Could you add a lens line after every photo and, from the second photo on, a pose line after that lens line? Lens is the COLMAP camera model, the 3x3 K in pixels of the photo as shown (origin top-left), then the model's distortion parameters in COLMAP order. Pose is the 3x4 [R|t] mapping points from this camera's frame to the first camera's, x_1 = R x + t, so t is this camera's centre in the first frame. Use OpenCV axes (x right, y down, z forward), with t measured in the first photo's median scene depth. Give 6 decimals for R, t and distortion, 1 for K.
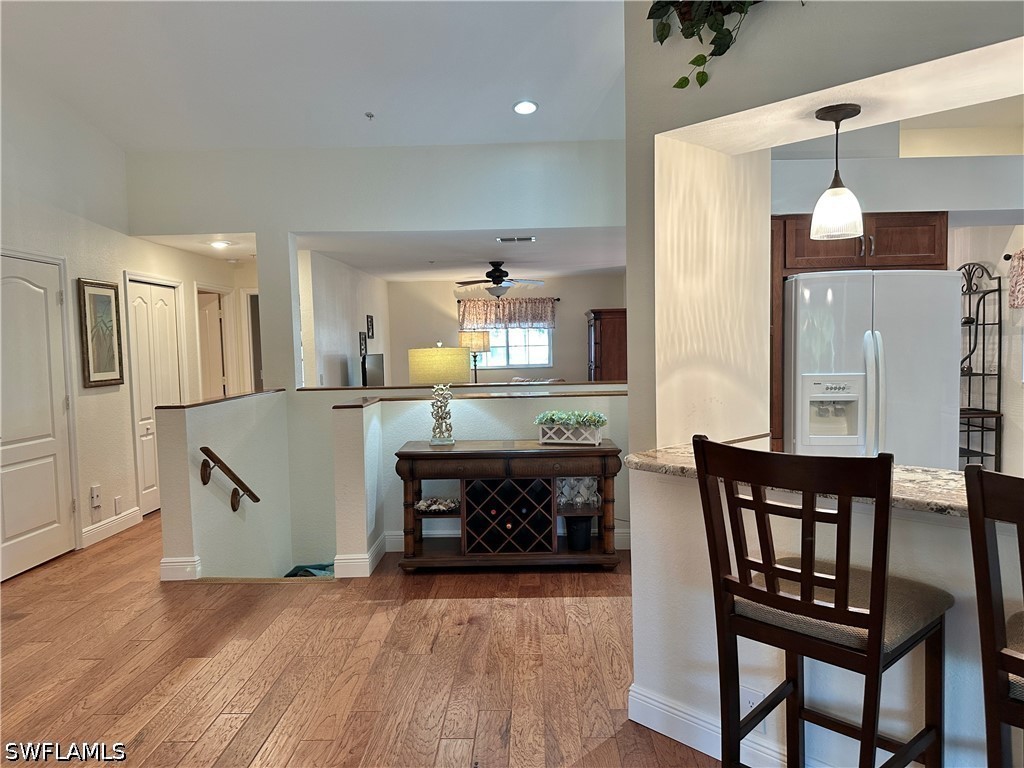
lens RADIAL K [[719.8, 0, 510.5], [0, 719.8, 390.0], [0, 0, 1]] dist [0.067818, -0.087841]
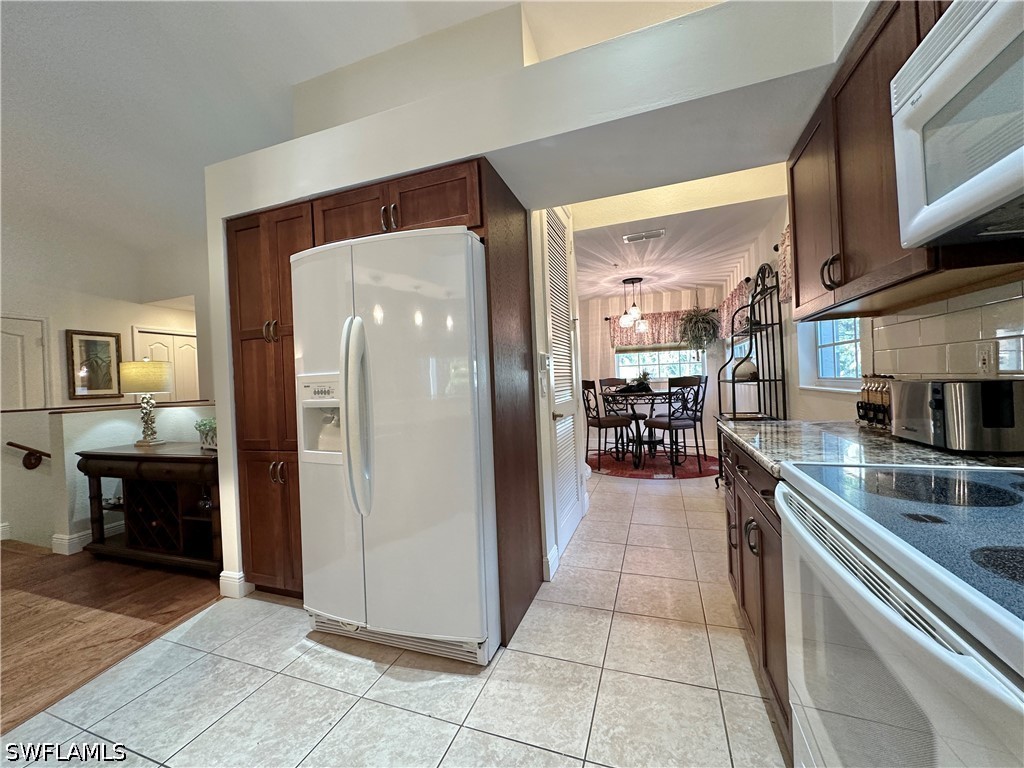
lens RADIAL K [[406.9, 0, 509.9], [0, 406.9, 384.2], [0, 0, 1]] dist [-0.000629, -0.000360]
pose [[0.948545, -0.018044, -0.316126, 0.586700], [0.003491, 0.998910, -0.046543, 0.007667], [0.316622, 0.043045, 0.947575, 0.481151]]
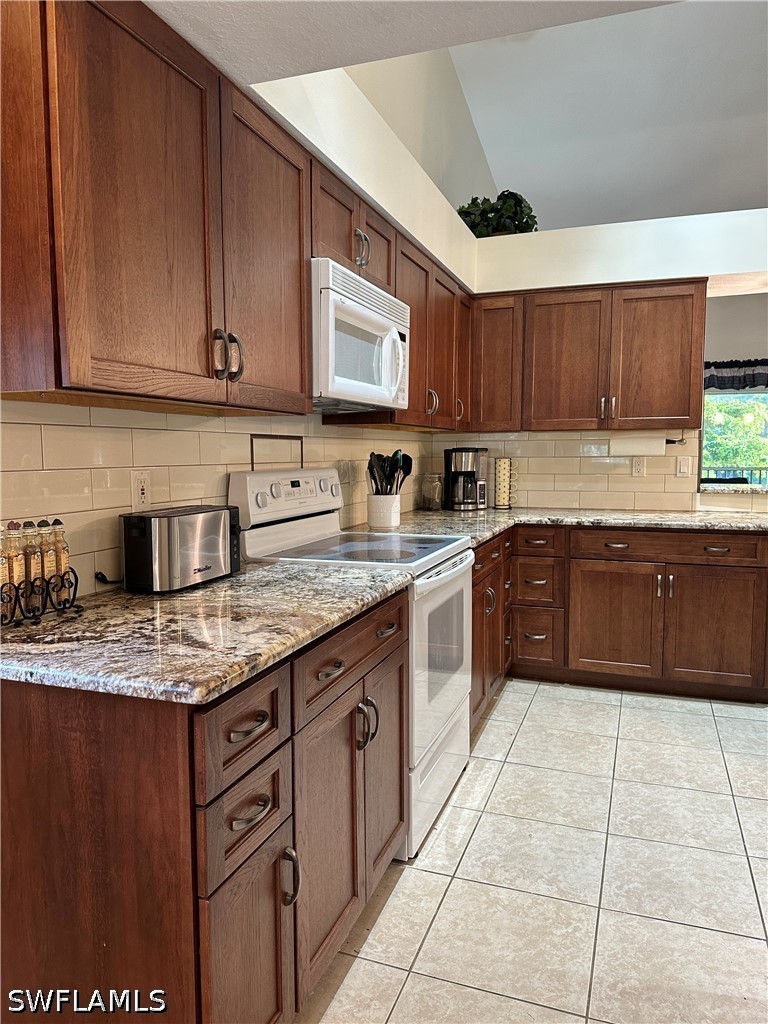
lens RADIAL K [[719.8, 0, 372.7], [0, 719.8, 509.8], [0, 0, 1]] dist [0.067818, -0.087841]
pose [[-0.945666, -0.001198, 0.325138, 0.538503], [0.045636, 0.989605, 0.136381, -0.050011], [-0.321921, 0.143809, -0.935781, 1.083833]]
